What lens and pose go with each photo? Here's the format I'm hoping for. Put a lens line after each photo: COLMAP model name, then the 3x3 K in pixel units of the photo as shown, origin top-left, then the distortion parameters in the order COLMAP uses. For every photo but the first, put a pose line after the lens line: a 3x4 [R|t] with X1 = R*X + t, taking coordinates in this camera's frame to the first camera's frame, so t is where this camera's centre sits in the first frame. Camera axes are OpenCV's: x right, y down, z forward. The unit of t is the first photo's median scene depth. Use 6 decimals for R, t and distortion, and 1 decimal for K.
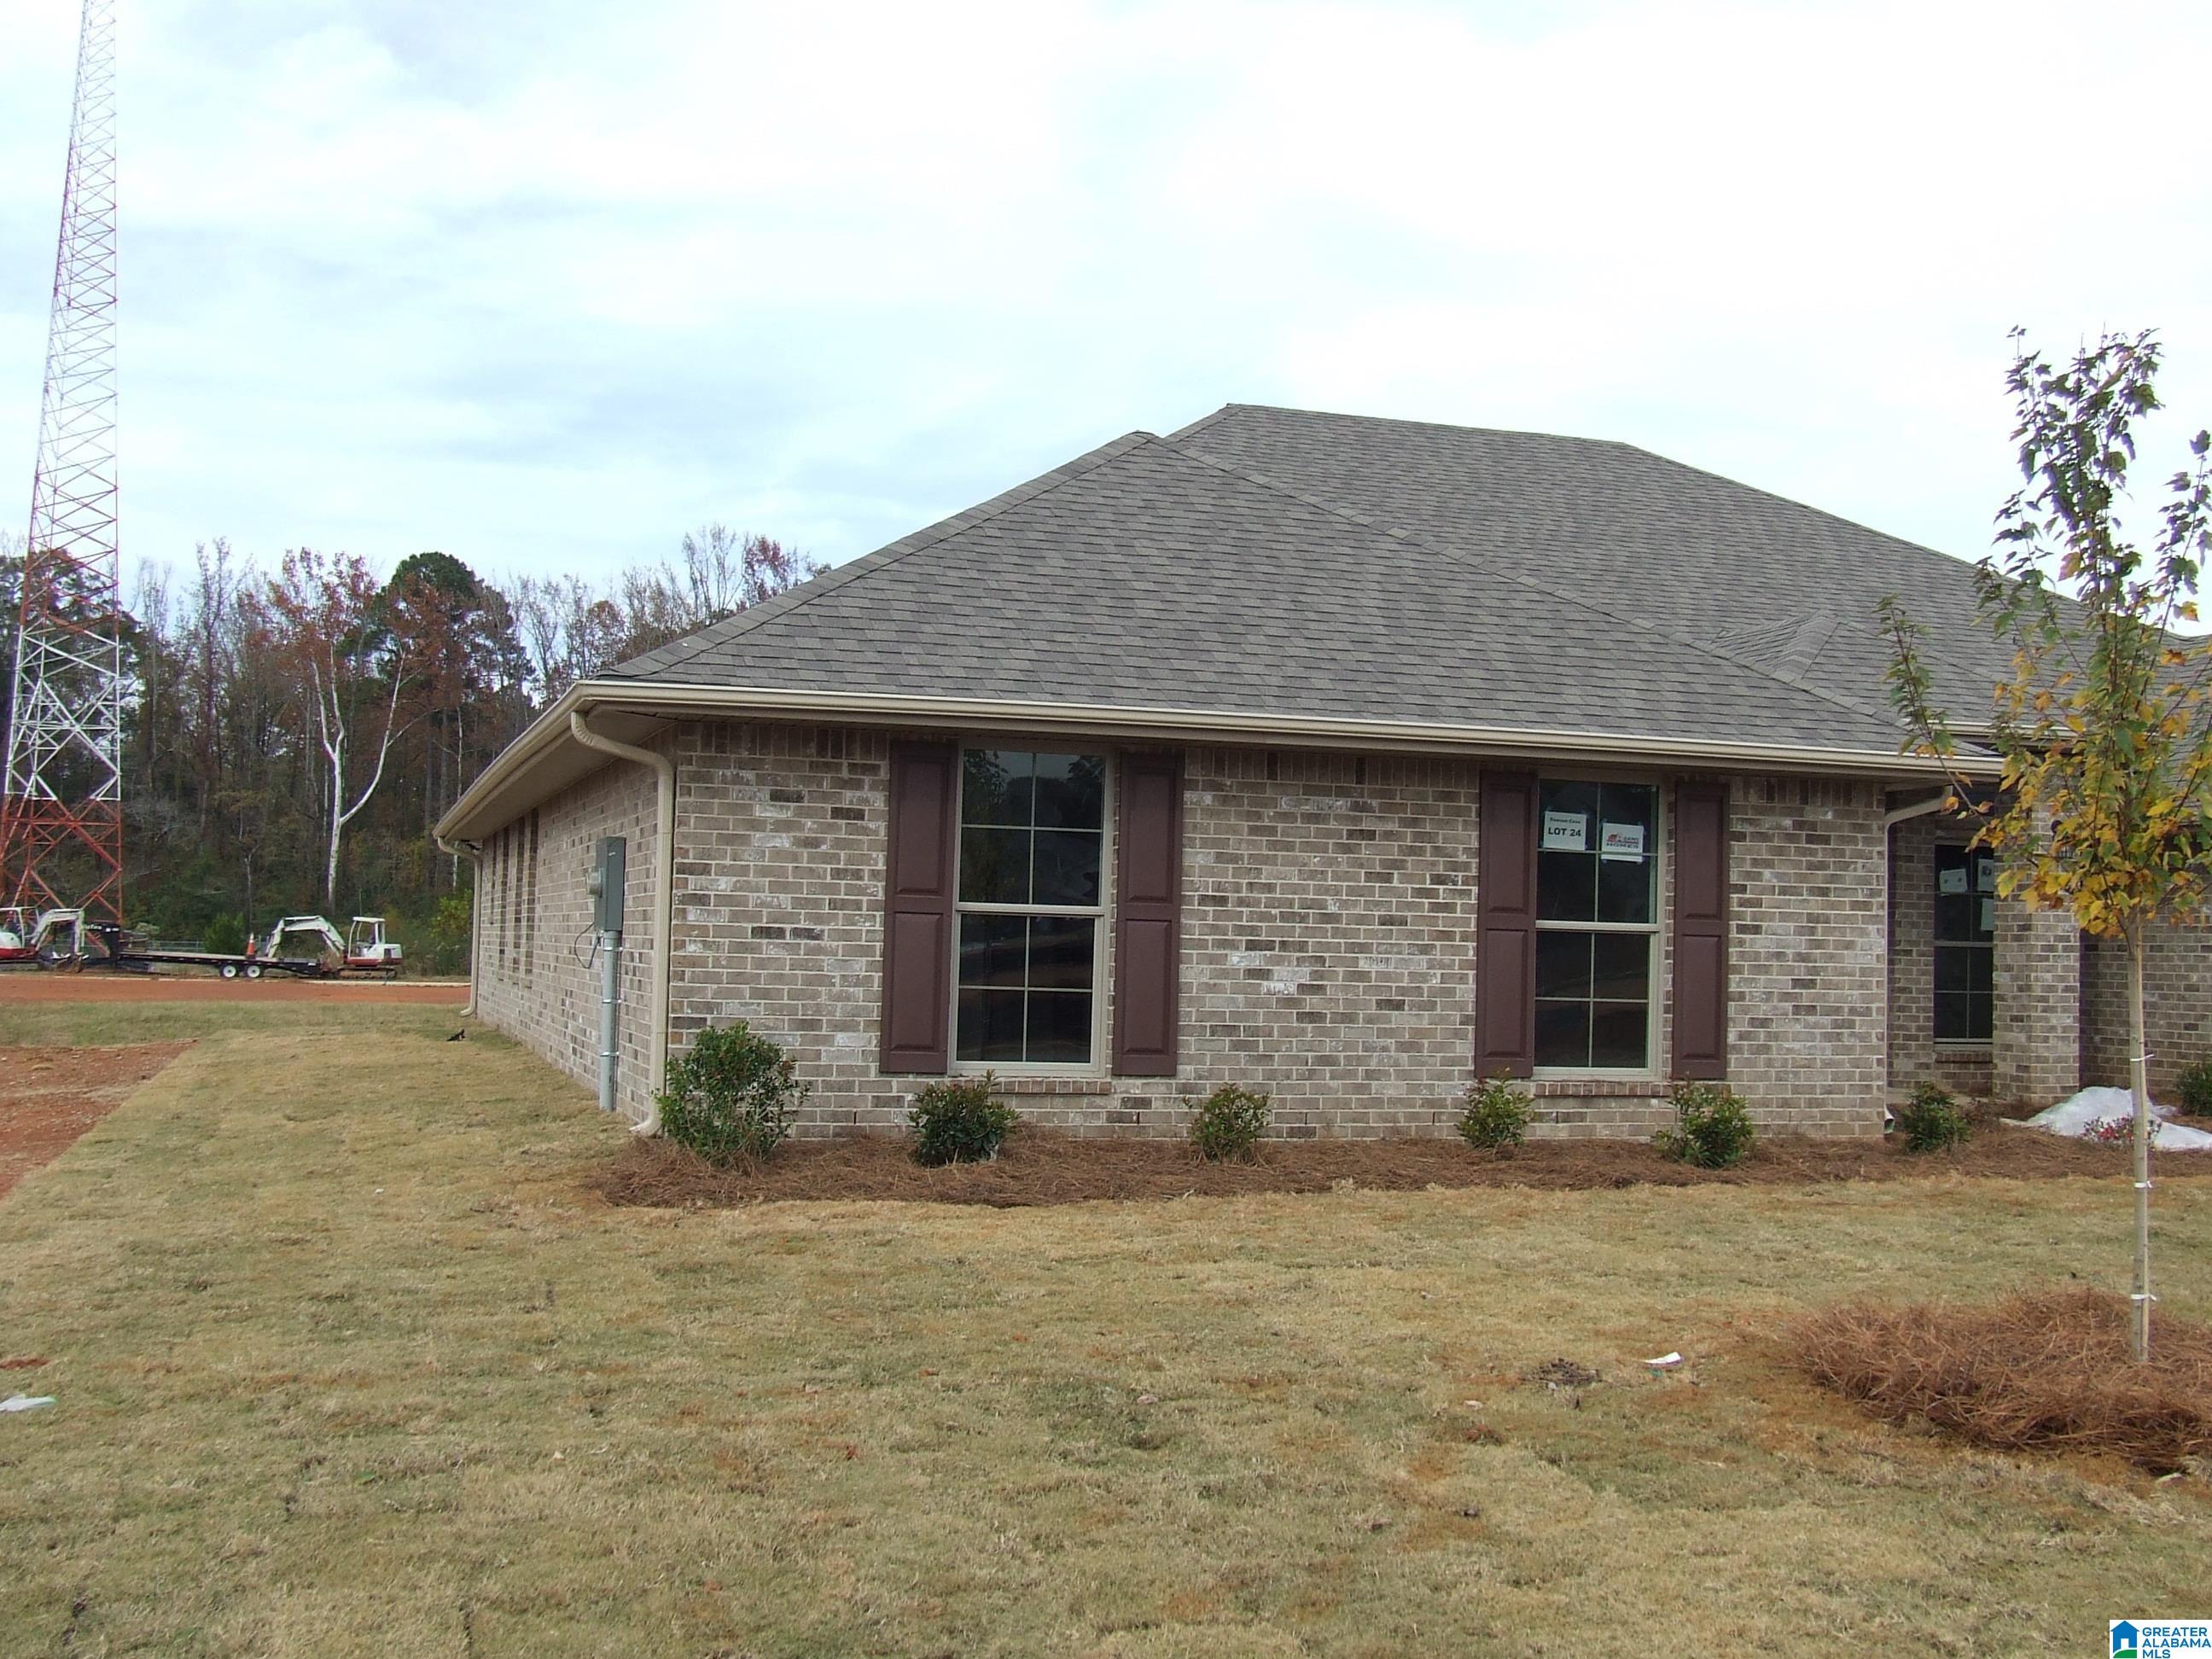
lens RADIAL K [[2413.9, 0, 1108.6], [0, 2413.9, 800.3], [0, 0, 1]] dist [-0.078508, 0.056764]
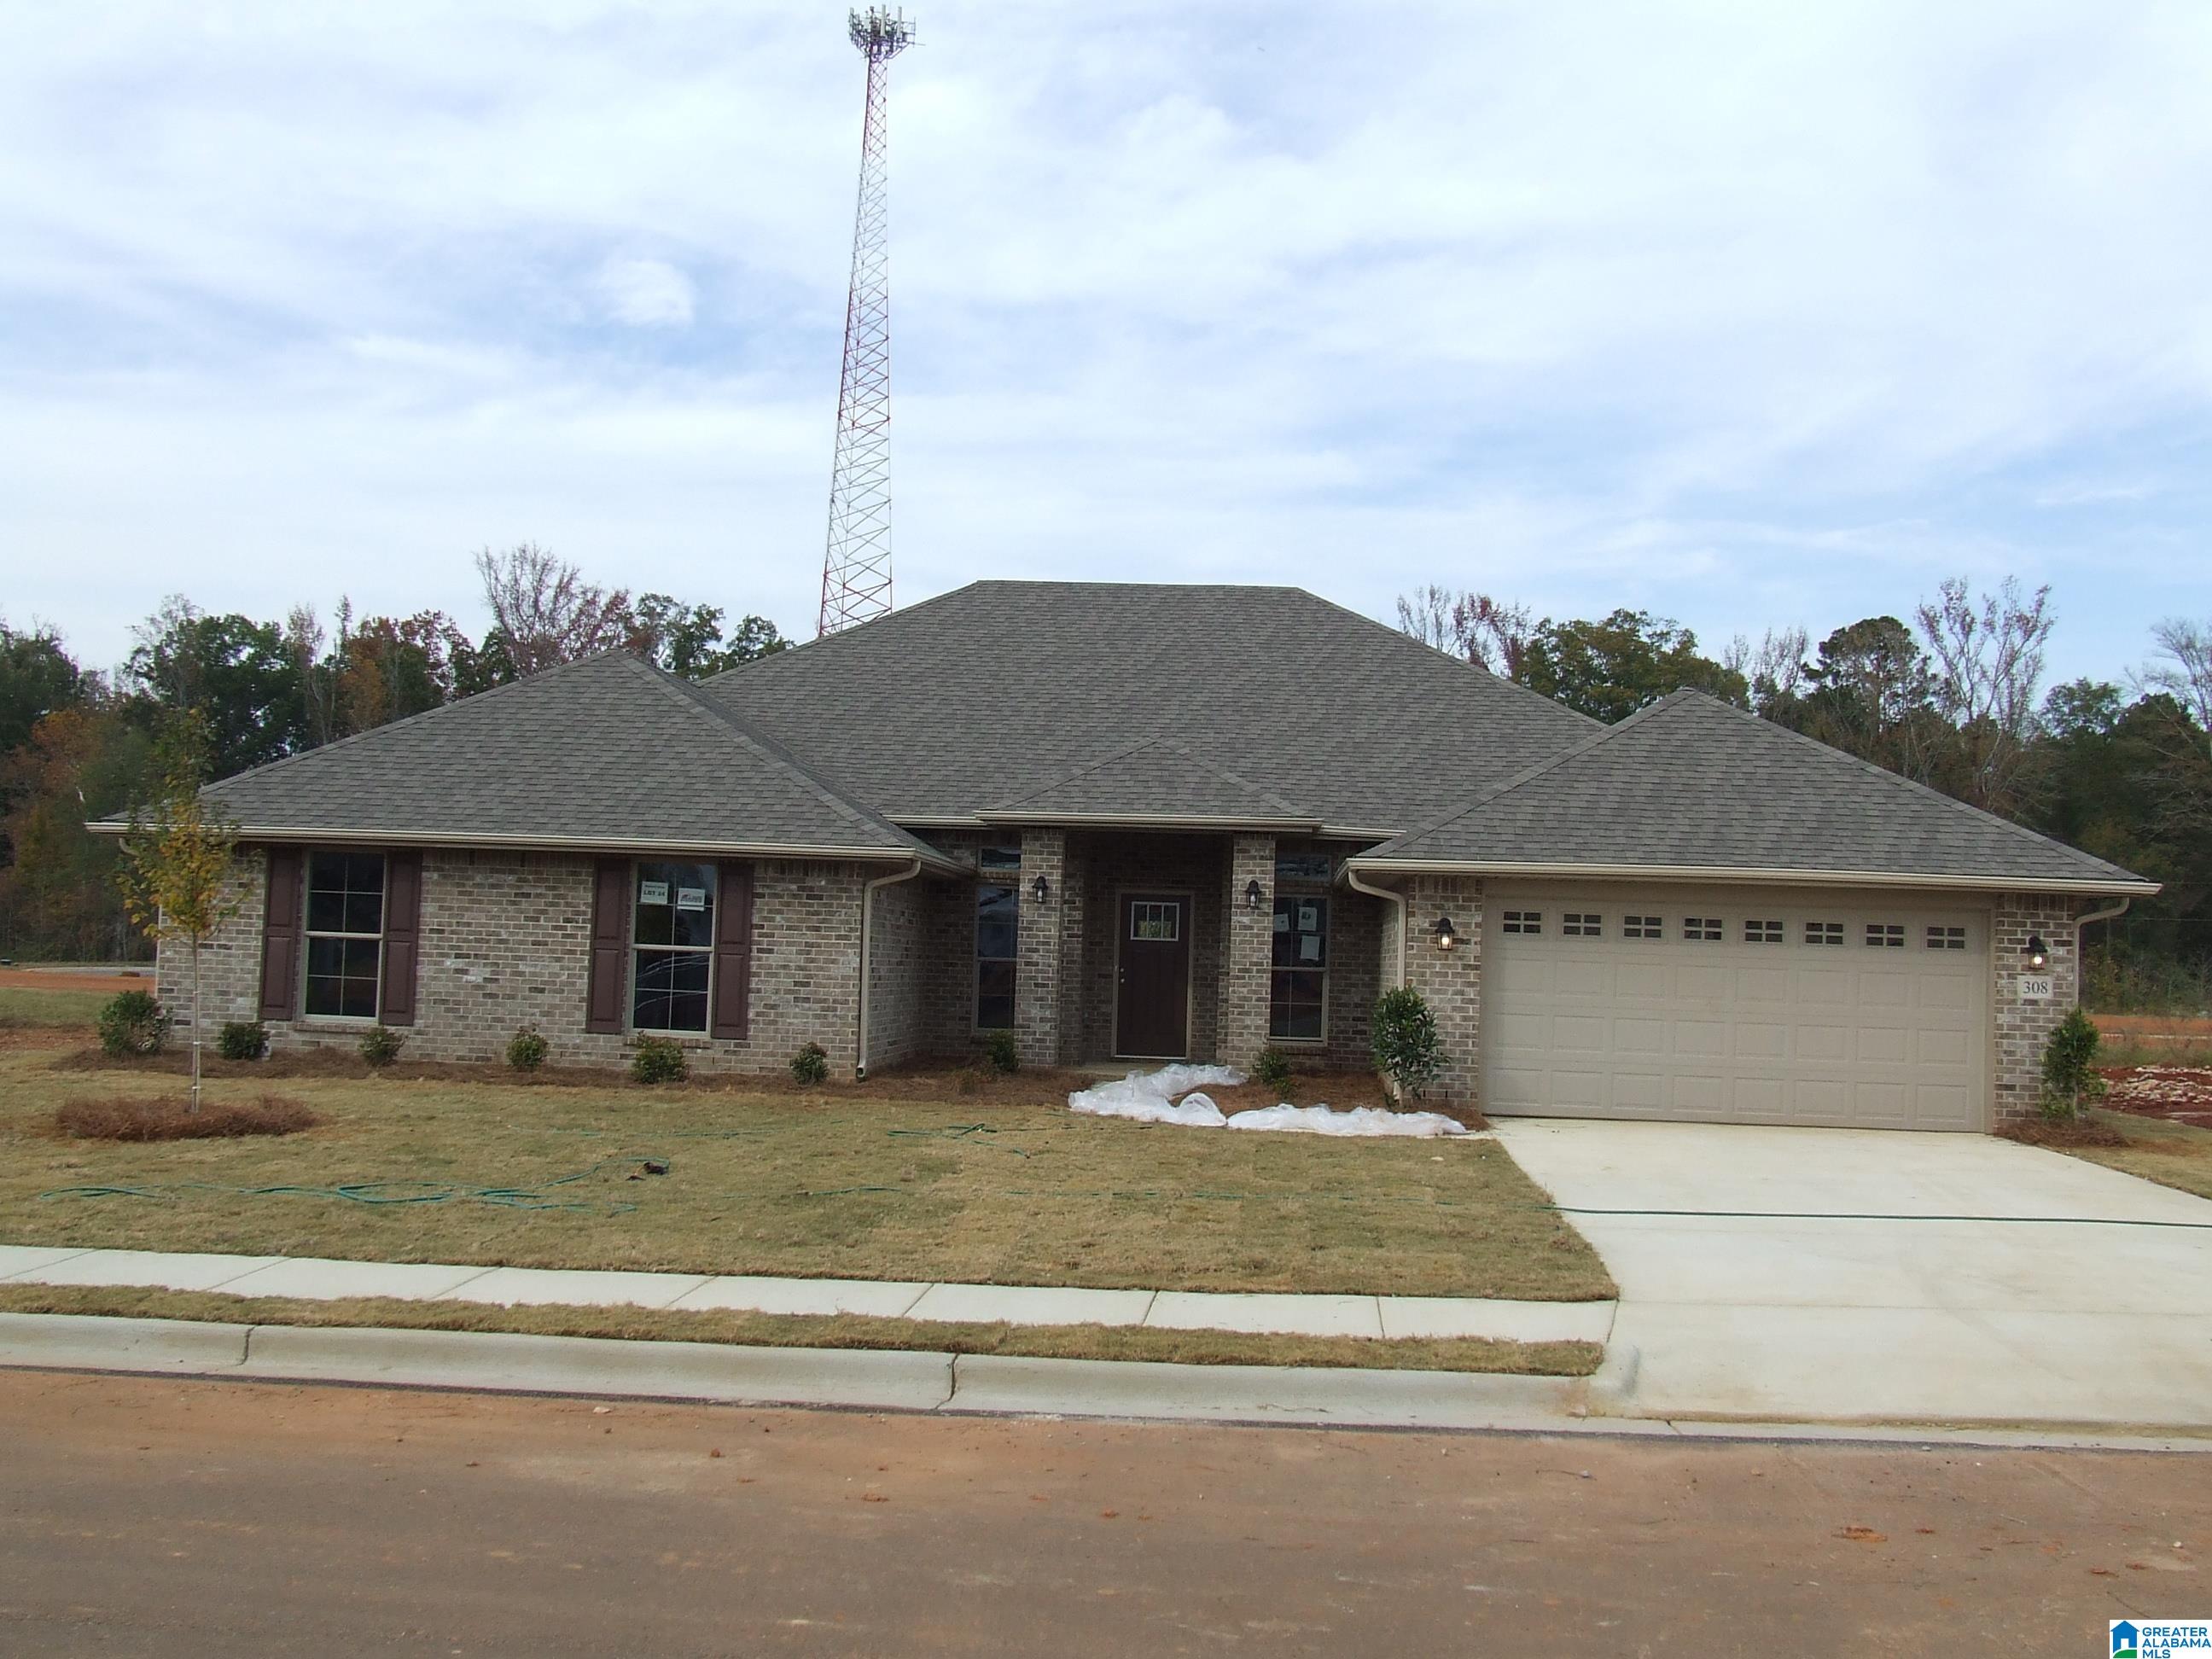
lens RADIAL K [[2410.6, 0, 1102.9], [0, 2410.6, 815.1], [0, 0, 1]] dist [-0.082907, 0.131596]
pose [[0.928224, -0.013913, -0.371761, 1.152301], [0.010186, 0.999876, -0.011986, -0.019355], [0.371882, 0.007339, 0.928251, -0.492918]]
